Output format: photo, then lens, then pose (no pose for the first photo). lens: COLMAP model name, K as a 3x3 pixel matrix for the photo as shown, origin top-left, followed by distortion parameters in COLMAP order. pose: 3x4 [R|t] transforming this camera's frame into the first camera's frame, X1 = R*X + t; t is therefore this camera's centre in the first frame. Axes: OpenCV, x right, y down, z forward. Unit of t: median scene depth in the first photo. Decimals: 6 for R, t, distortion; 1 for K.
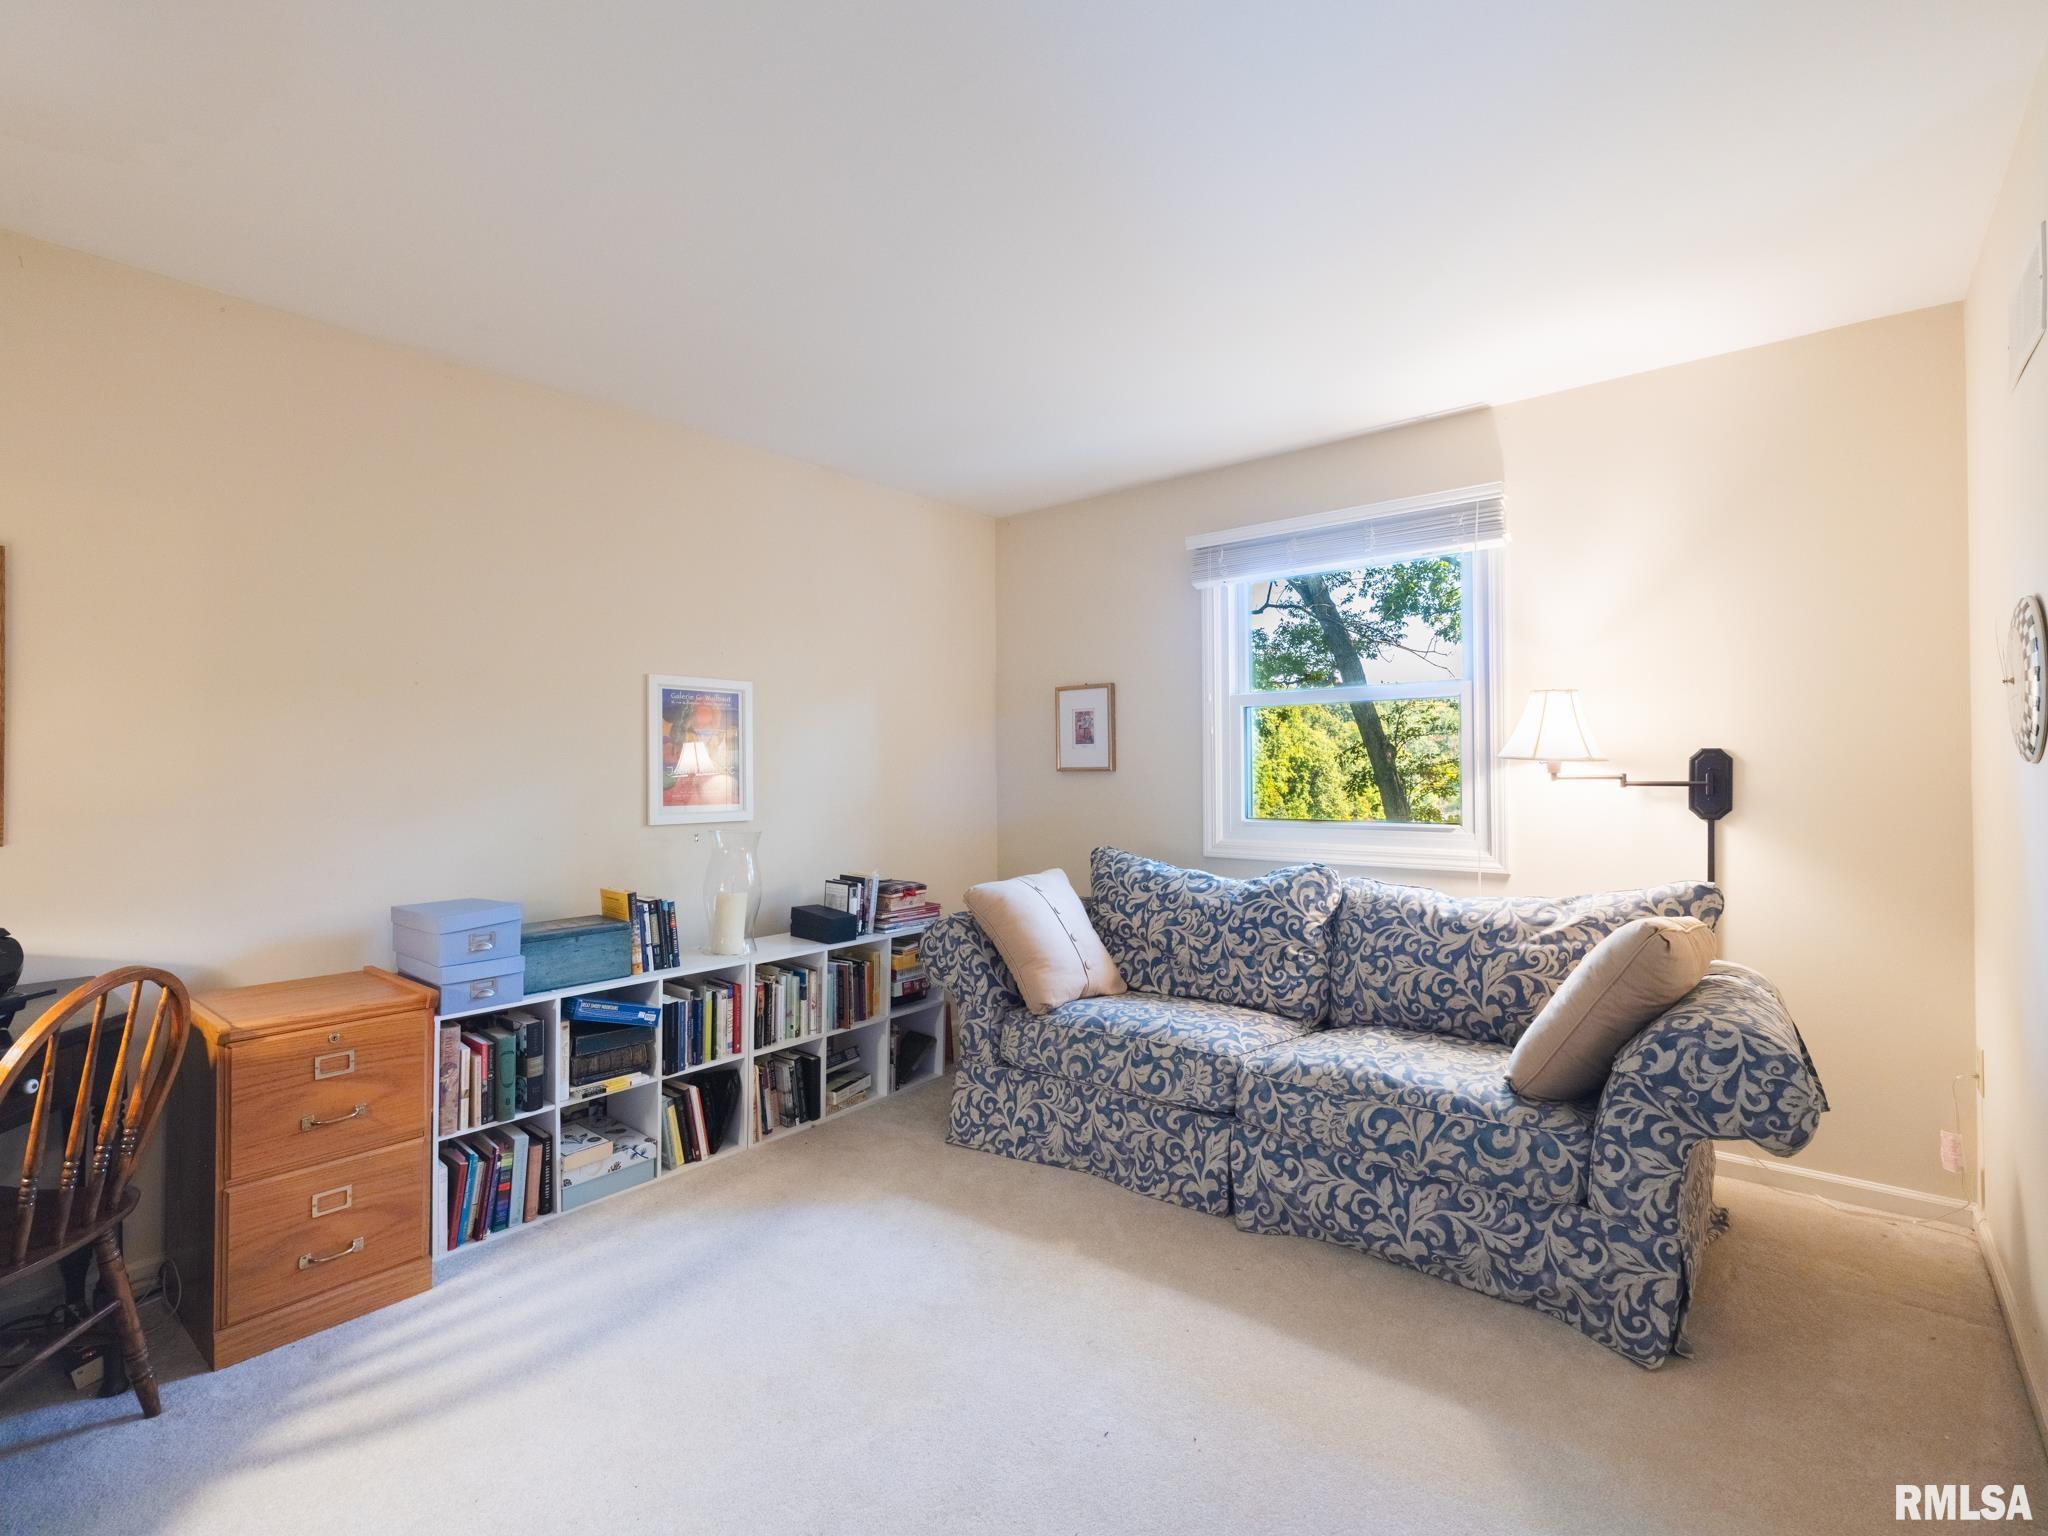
lens RADIAL K [[952.8, 0, 1015.2], [0, 952.8, 764.2], [0, 0, 1]] dist [0.004109, 0.001023]
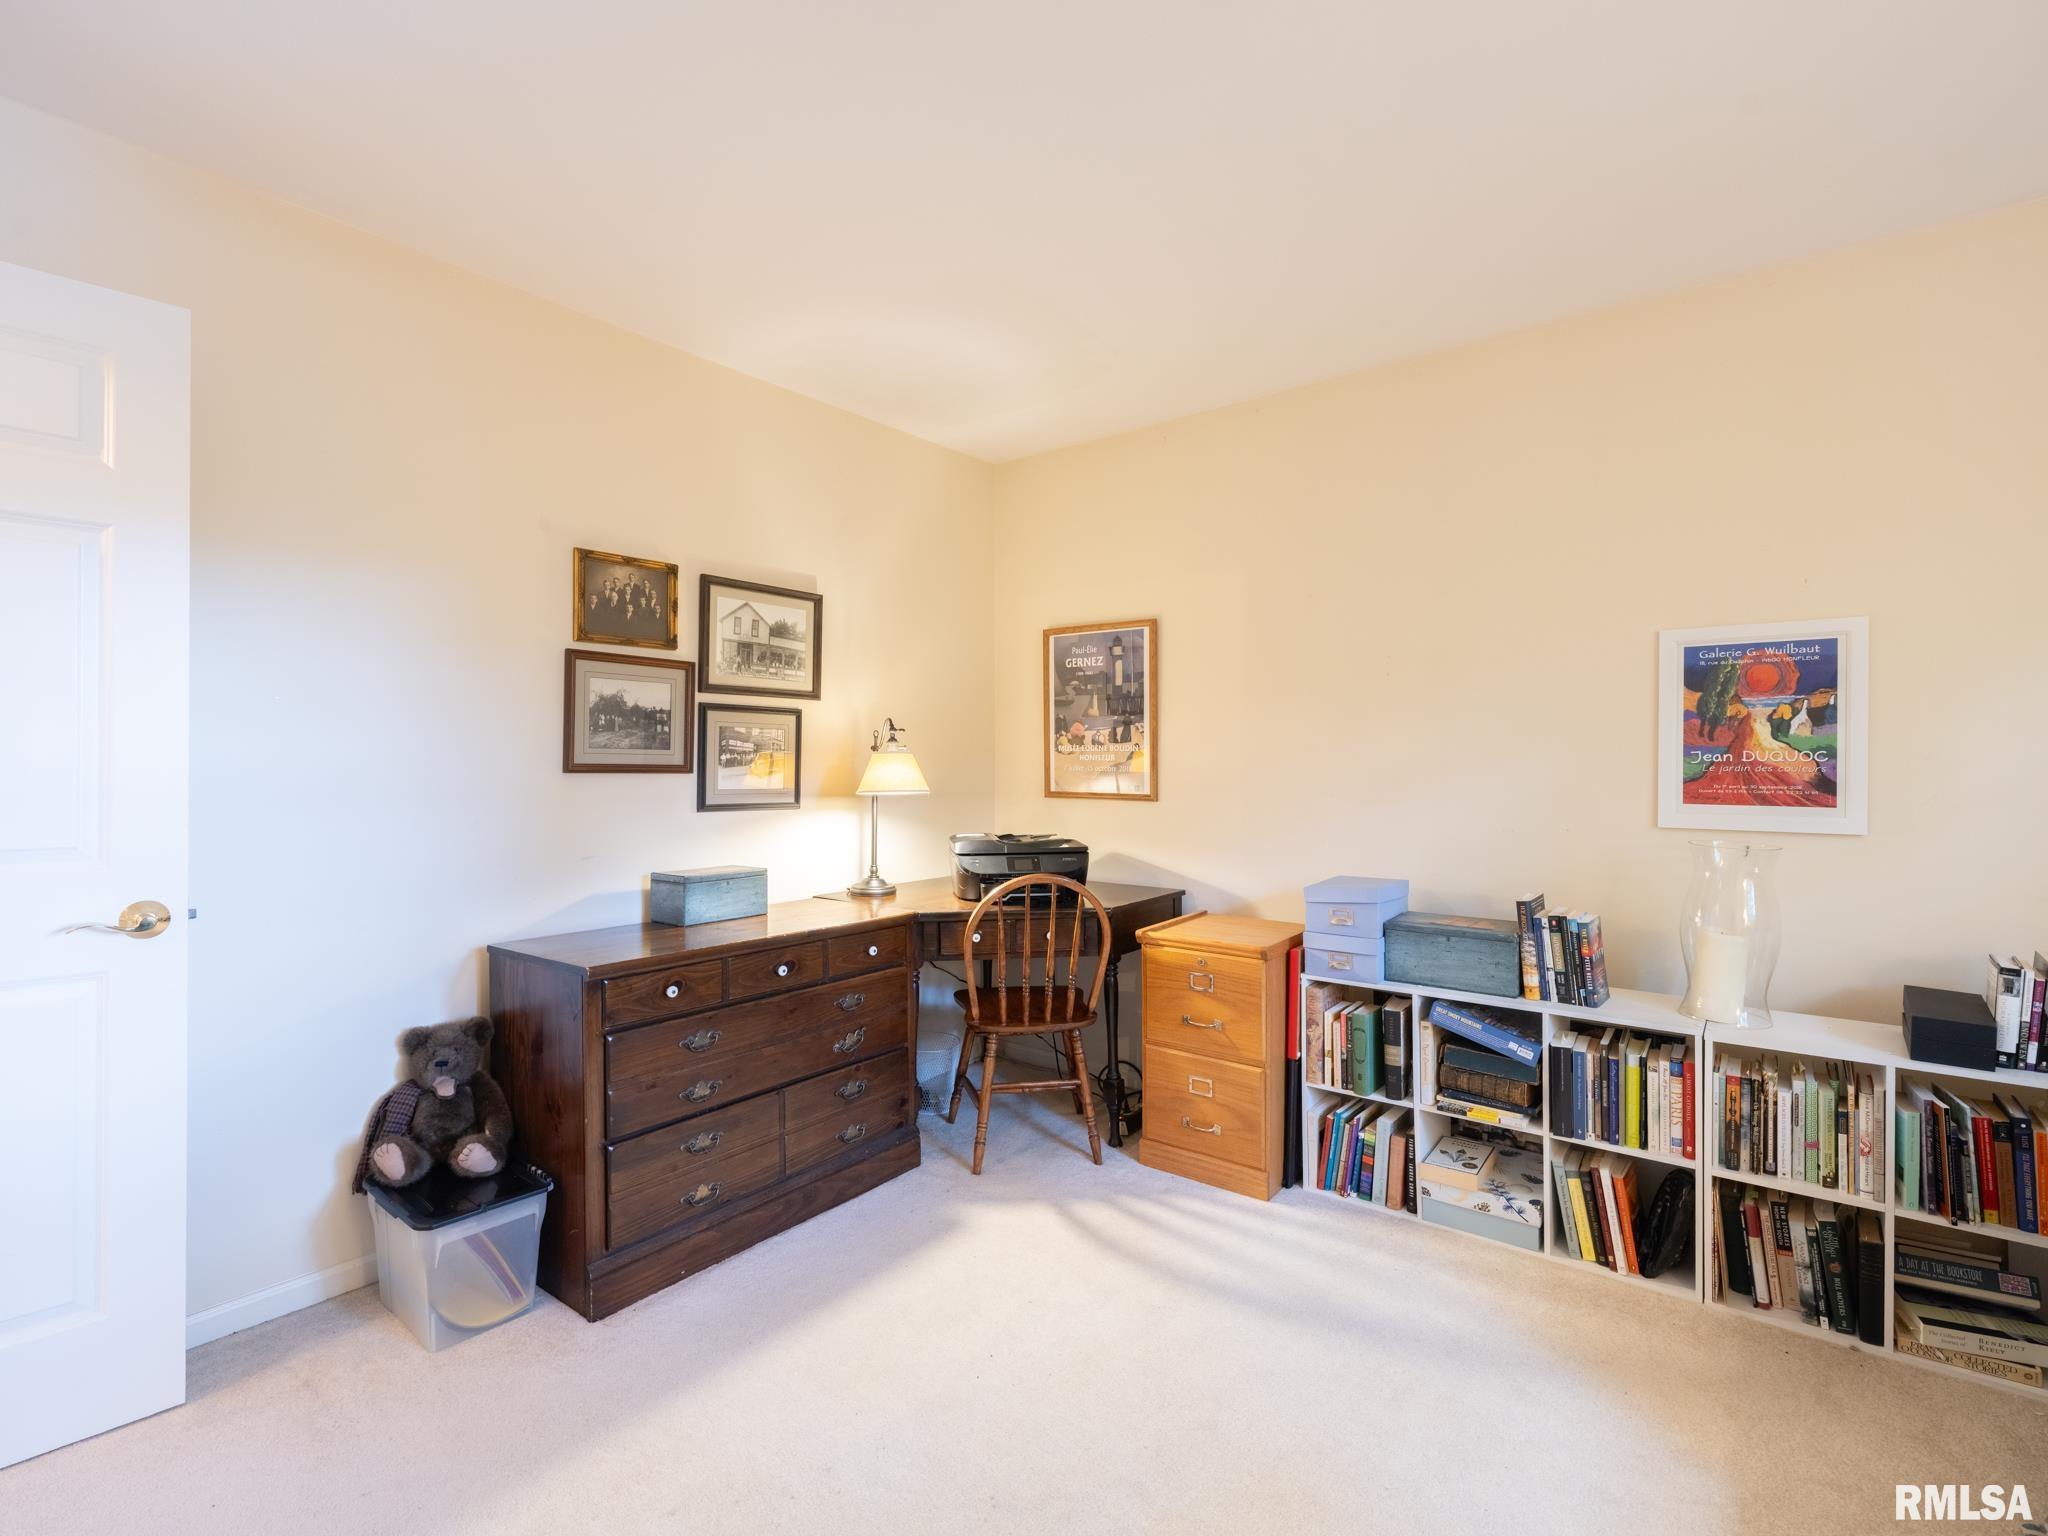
lens RADIAL K [[952.8, 0, 1014.2], [0, 952.8, 762.8], [0, 0, 1]] dist [0.004109, 0.001023]
pose [[0.036748, 0.008244, -0.999291, 0.430400], [0.006623, 0.999942, 0.008493, 0.002198], [0.999303, -0.006931, 0.036692, 0.526127]]
